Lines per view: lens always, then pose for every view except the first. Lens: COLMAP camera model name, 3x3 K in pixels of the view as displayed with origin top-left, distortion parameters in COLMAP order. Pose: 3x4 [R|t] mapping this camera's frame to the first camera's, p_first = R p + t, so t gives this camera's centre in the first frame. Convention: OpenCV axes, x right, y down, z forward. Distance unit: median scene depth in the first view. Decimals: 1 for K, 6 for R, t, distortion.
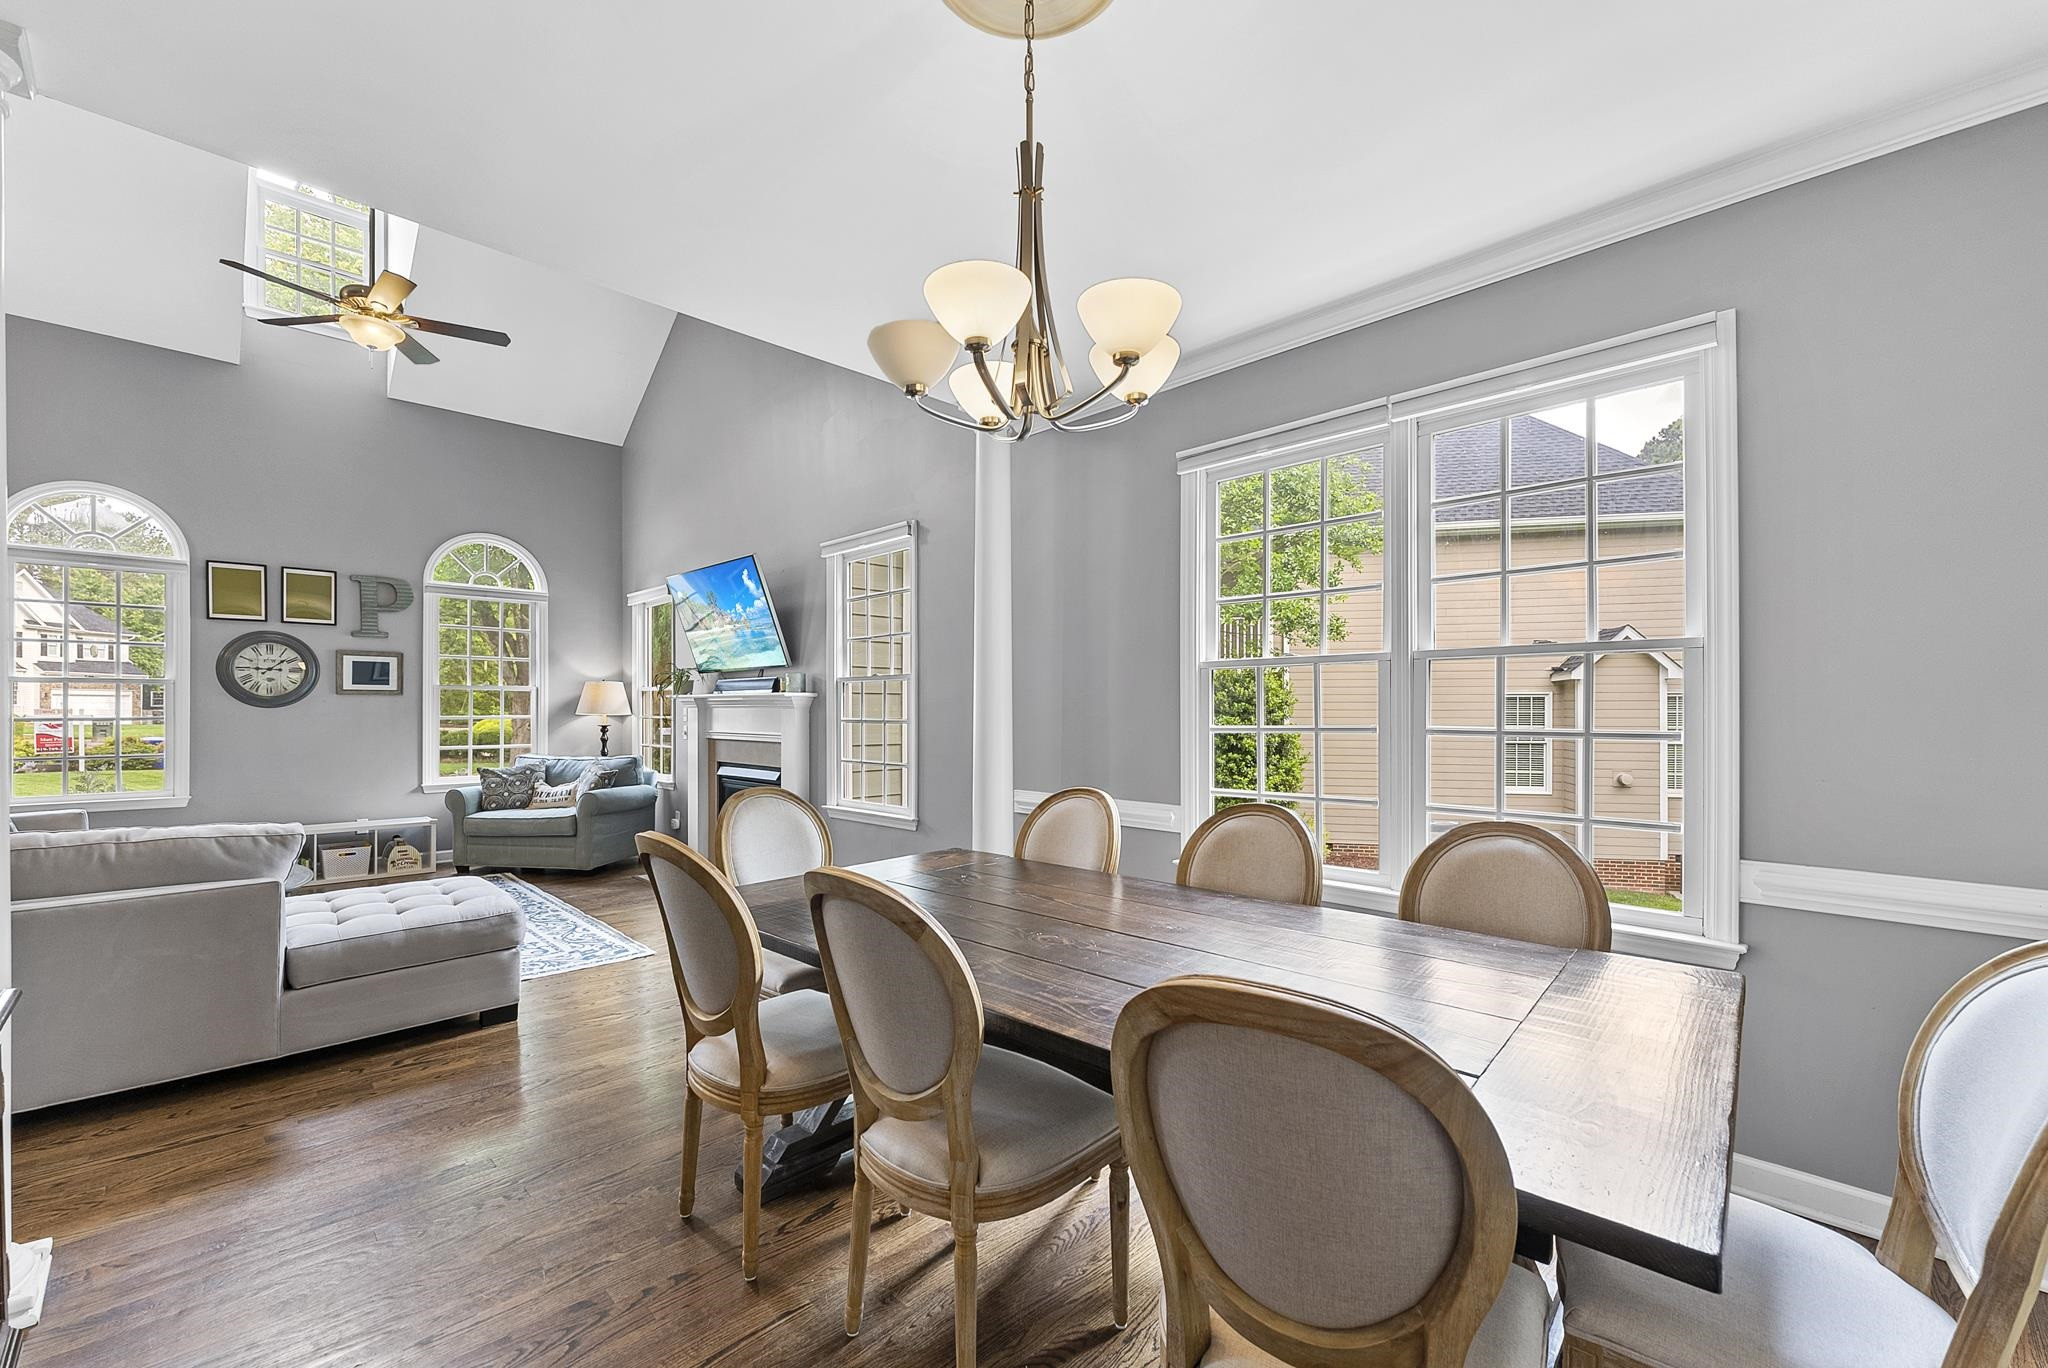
lens RADIAL K [[826.8, 0, 1019.5], [0, 826.8, 699.9], [0, 0, 1]] dist [0.000518, -0.000756]
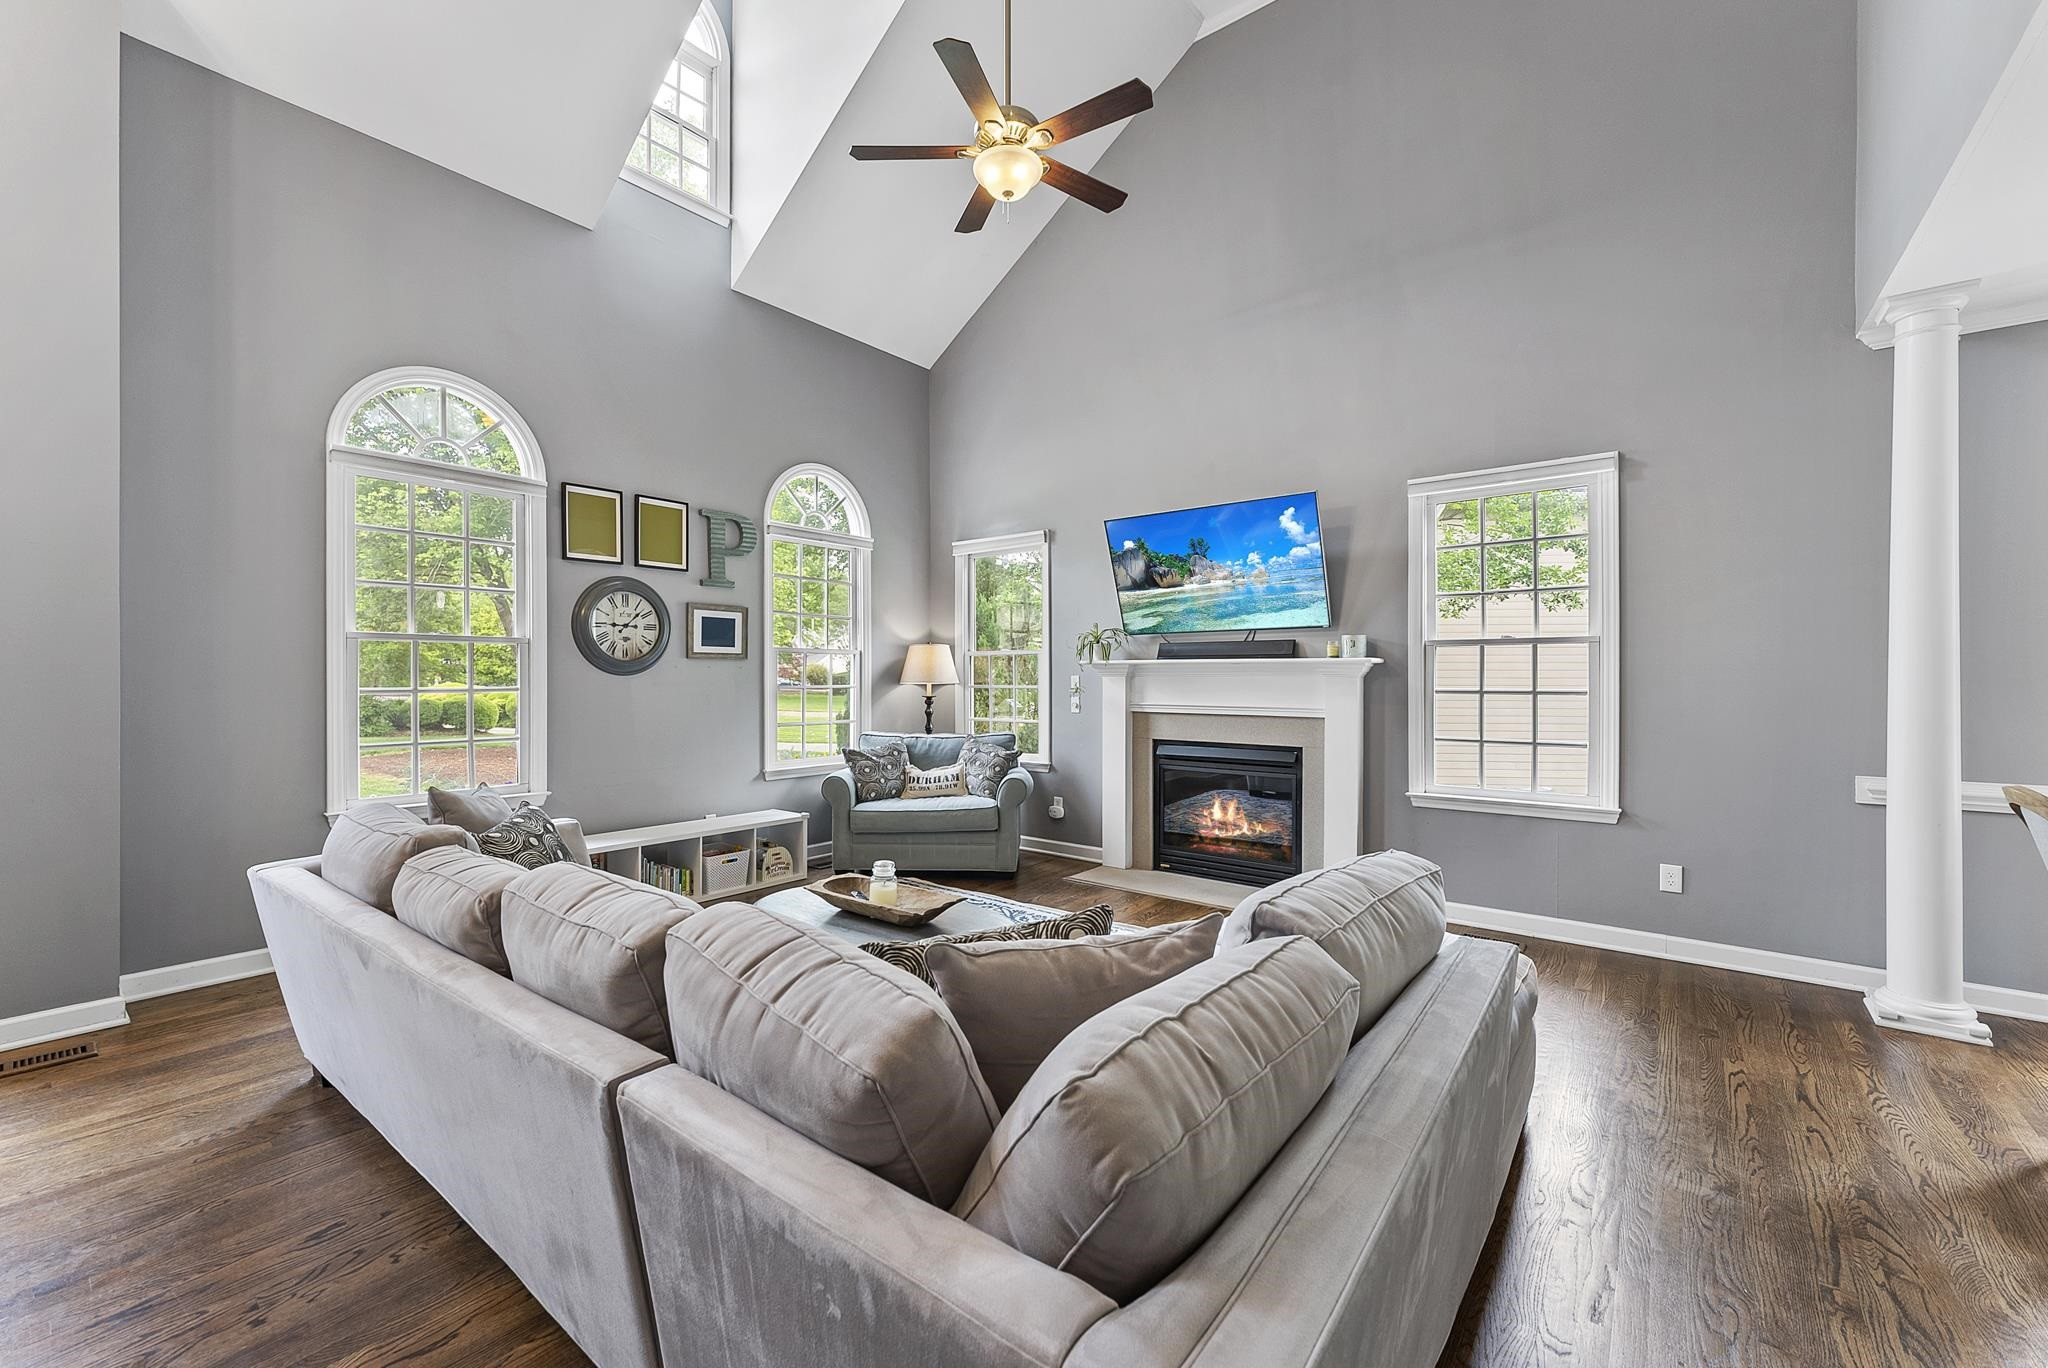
lens RADIAL K [[826.8, 0, 1030.3], [0, 826.8, 672.3], [0, 0, 1]] dist [0.000518, -0.000756]
pose [[0.993338, 0.002062, 0.115222, -0.593458], [-0.002786, 0.999977, 0.006125, 0.001012], [-0.115207, -0.006405, 0.993321, 0.175656]]
